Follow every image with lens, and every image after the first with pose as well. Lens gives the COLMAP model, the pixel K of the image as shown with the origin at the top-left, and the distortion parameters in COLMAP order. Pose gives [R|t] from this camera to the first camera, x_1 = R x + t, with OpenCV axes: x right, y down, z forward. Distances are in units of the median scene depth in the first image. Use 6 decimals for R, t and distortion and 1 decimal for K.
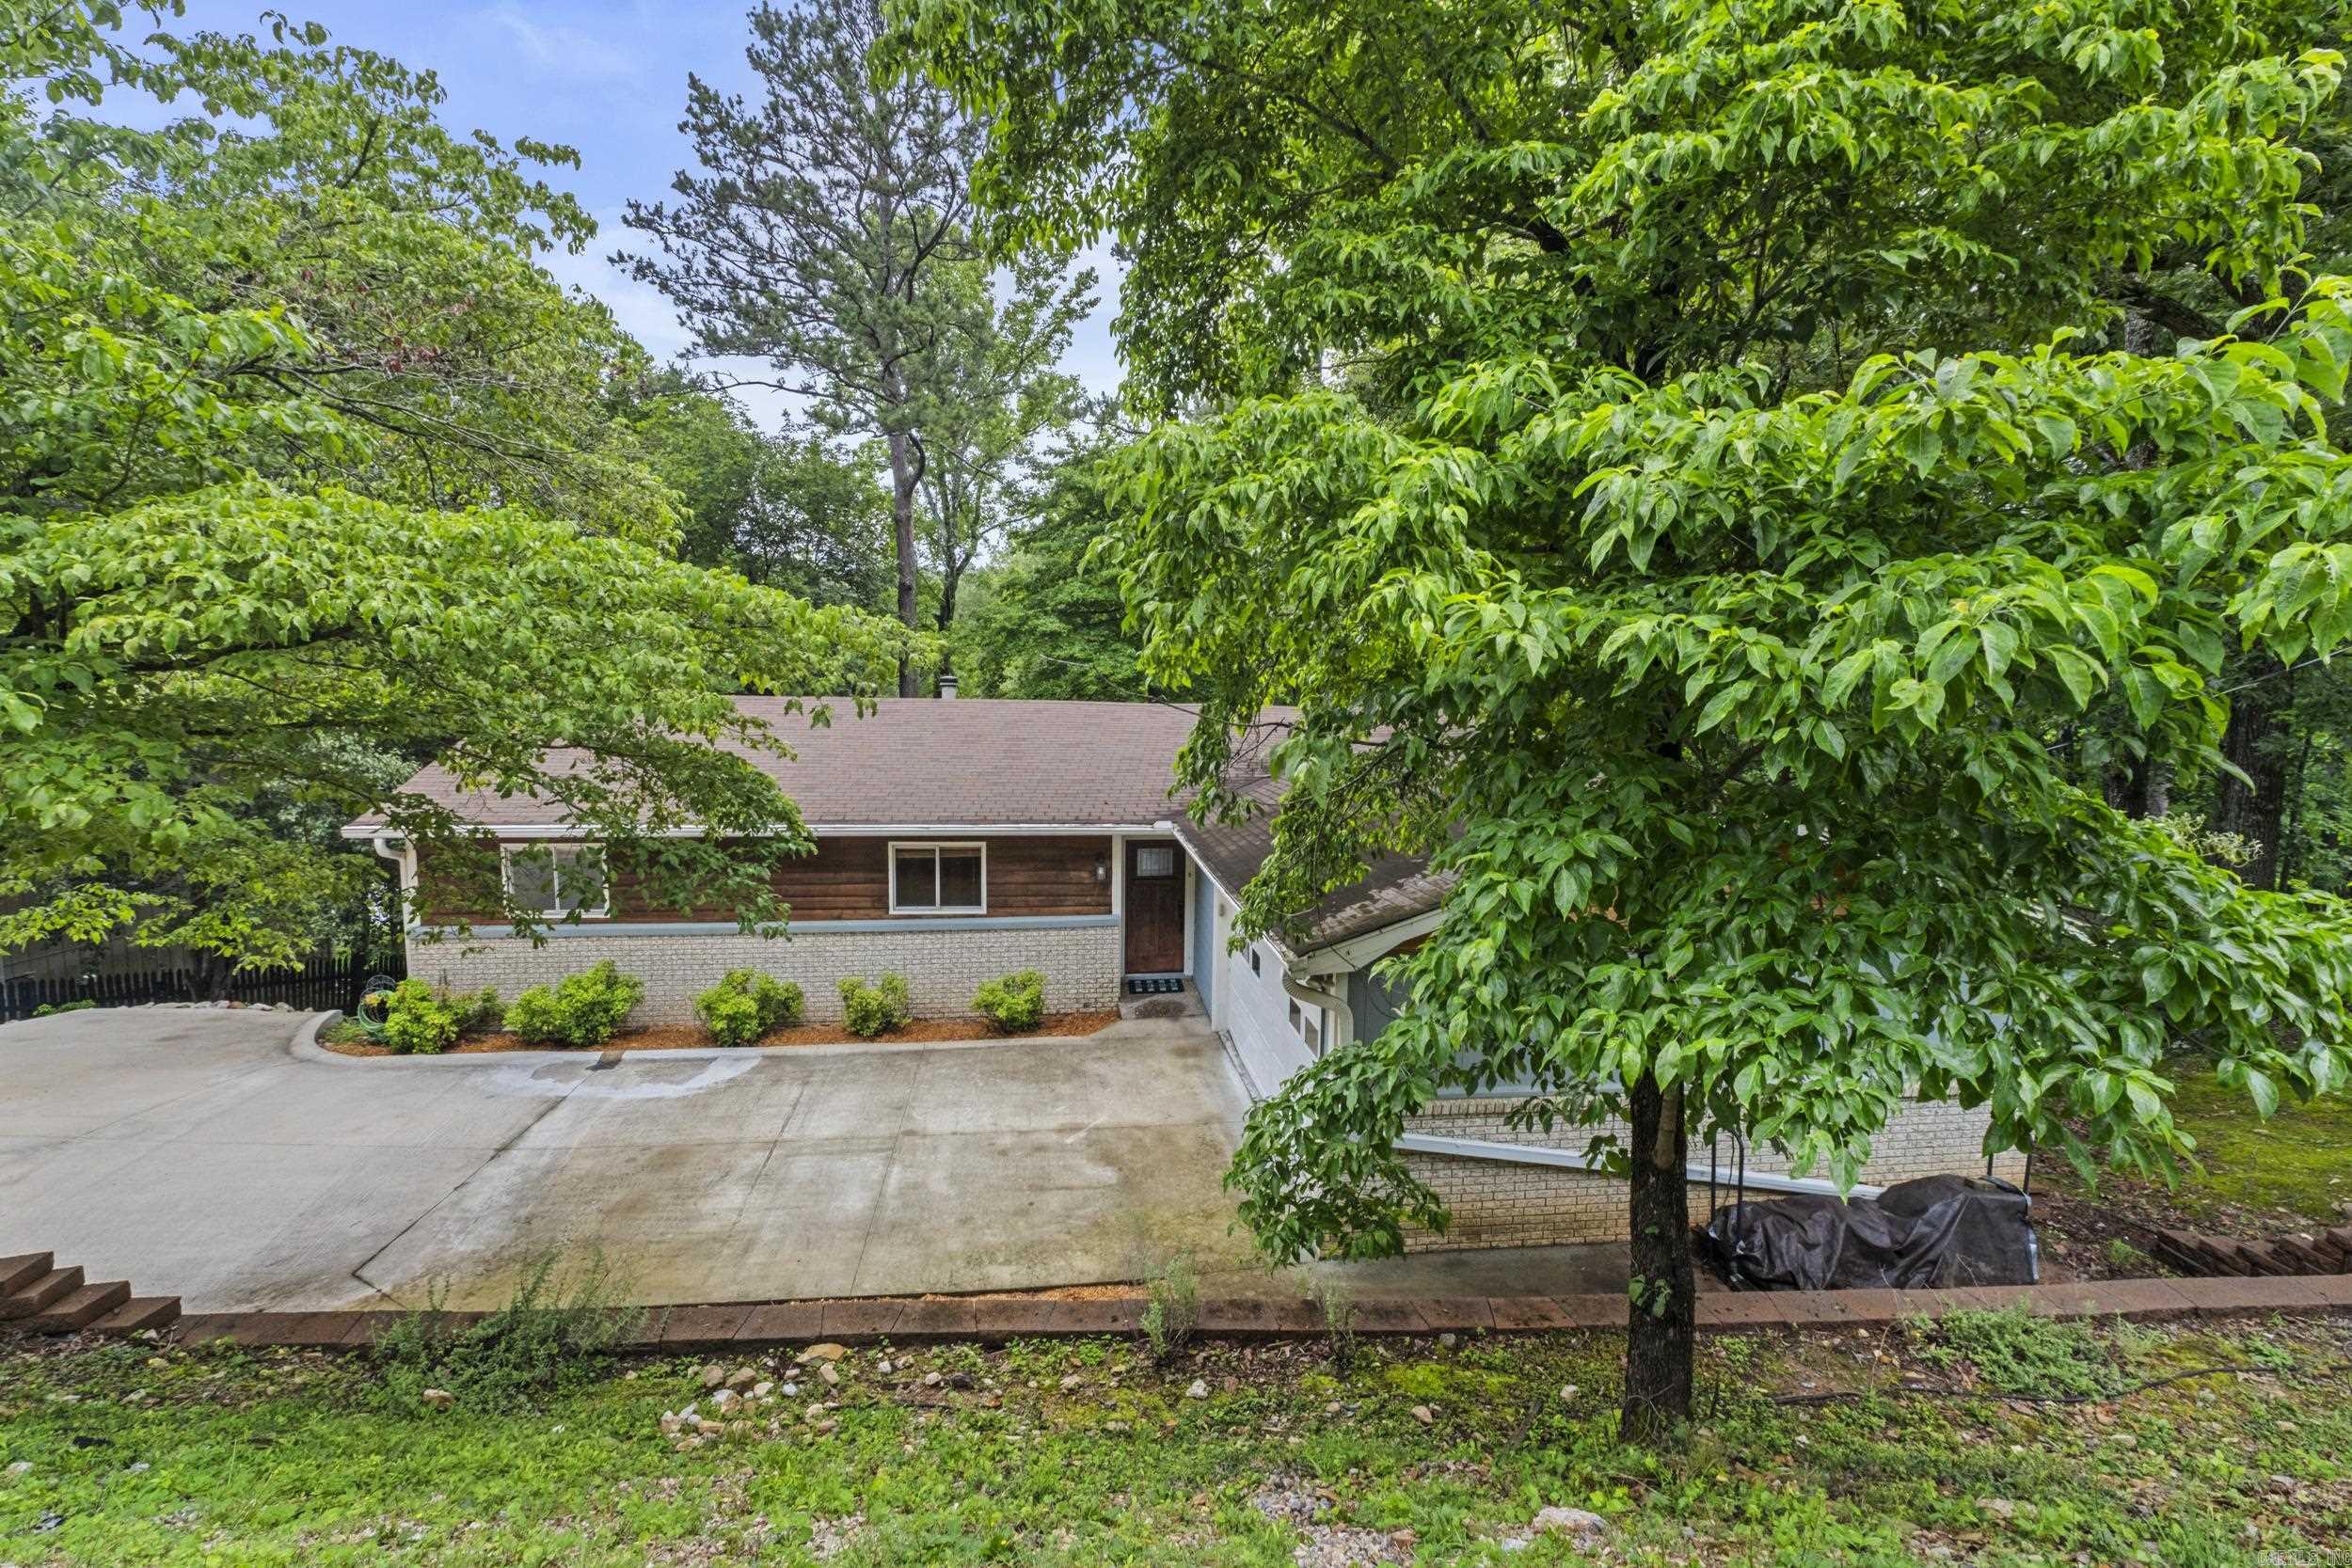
lens RADIAL K [[945.4, 0, 1176.0], [0, 945.4, 784.0], [0, 0, 1]] dist [0.000398, 0.000054]
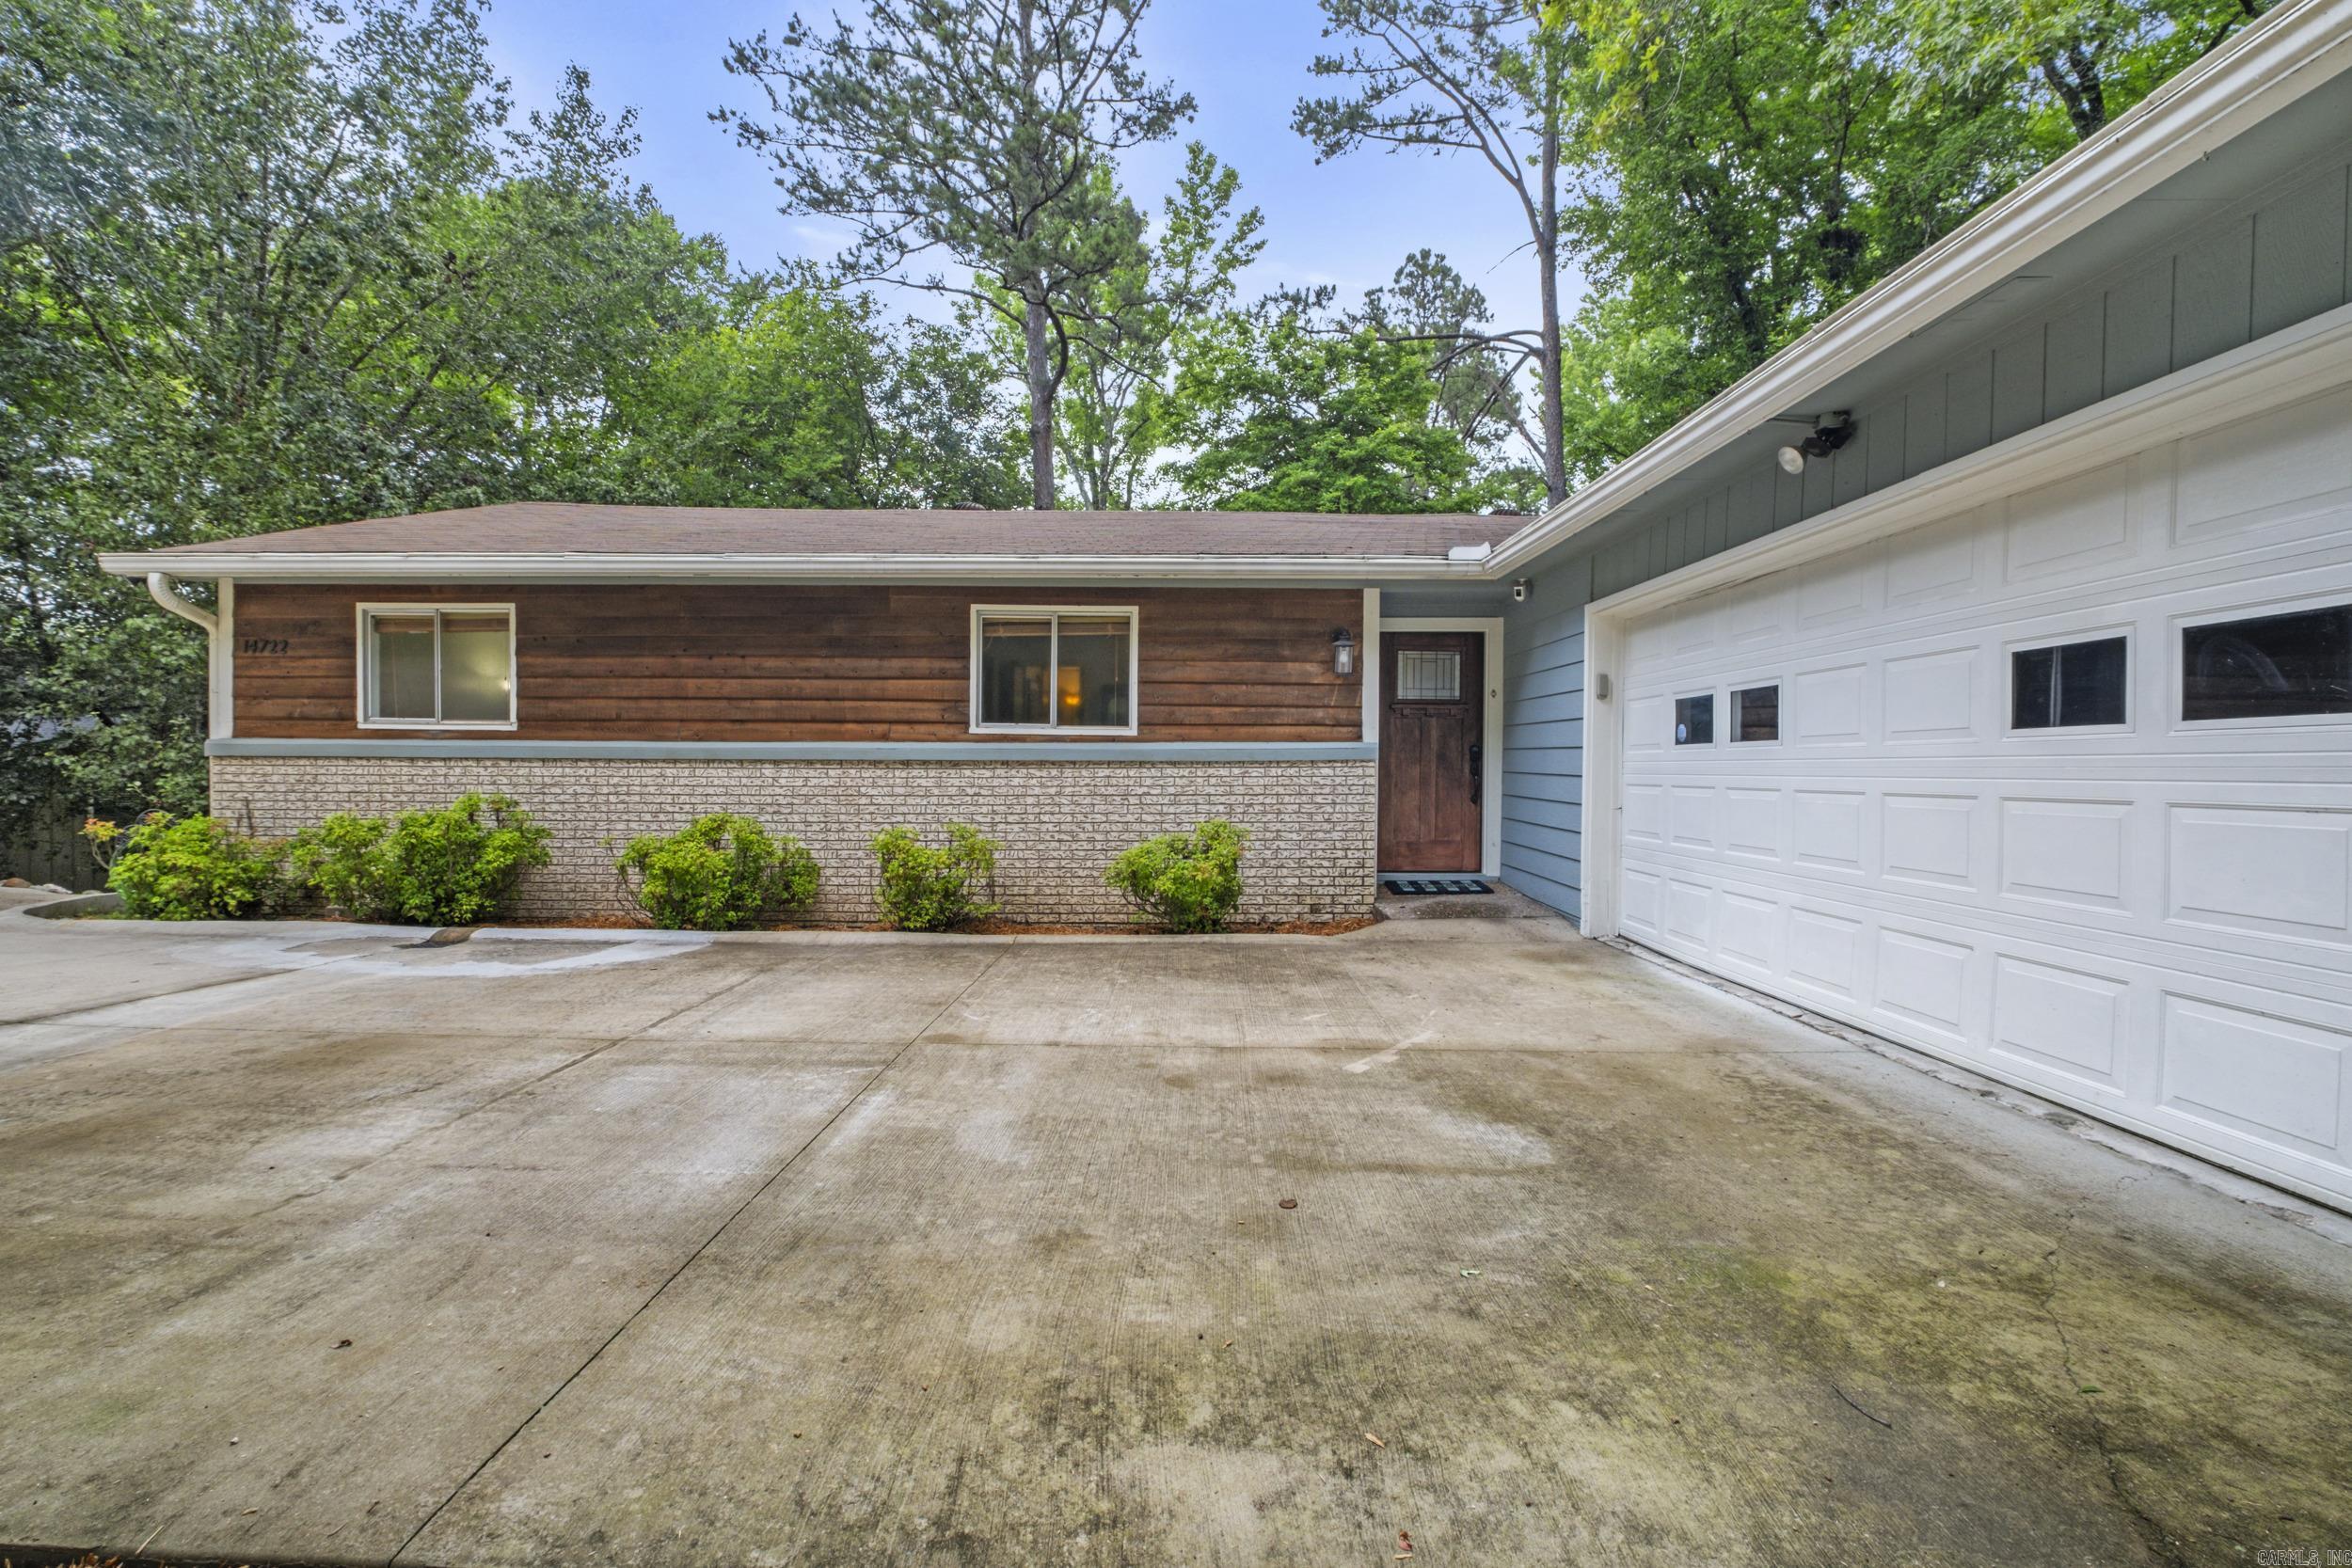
lens RADIAL K [[945.4, 0, 1176.0], [0, 945.4, 784.0], [0, 0, 1]] dist [0.000398, 0.000054]
pose [[0.987121, -0.021244, -0.158558, -0.090386], [0.003101, 0.993498, -0.113804, 0.229656], [0.159945, 0.111847, 0.980769, 0.459254]]
